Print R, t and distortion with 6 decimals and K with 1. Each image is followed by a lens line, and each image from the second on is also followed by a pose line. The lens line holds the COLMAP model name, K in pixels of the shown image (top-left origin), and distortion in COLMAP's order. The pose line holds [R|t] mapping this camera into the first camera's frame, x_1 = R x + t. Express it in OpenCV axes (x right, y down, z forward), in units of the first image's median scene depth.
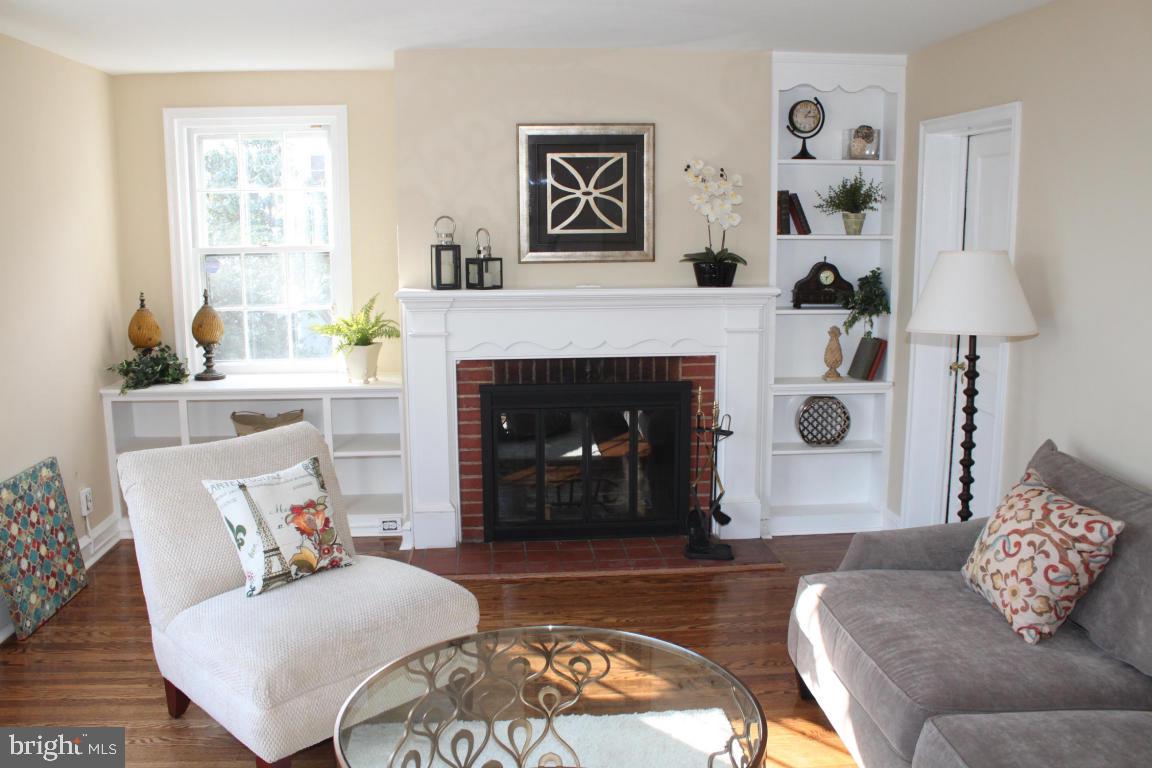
lens RADIAL K [[963.3, 0, 576.0], [0, 963.3, 384.0], [0, 0, 1]] dist [-0.137614, 0.005202]
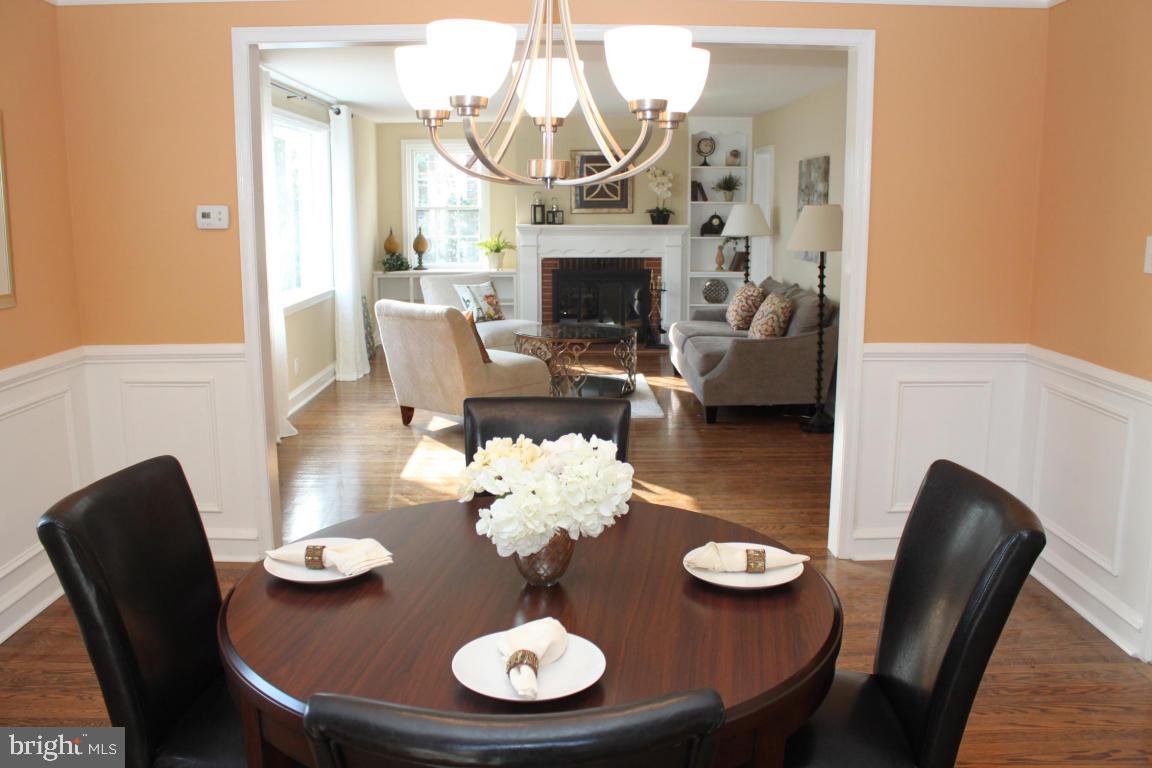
lens RADIAL K [[963.3, 0, 576.0], [0, 963.3, 384.0], [0, 0, 1]] dist [-0.137614, 0.005202]
pose [[0.997996, 0.015500, -0.061354, 0.091470], [-0.014561, 0.999770, 0.015730, 0.224963], [0.061584, -0.014805, 0.997992, -1.172744]]
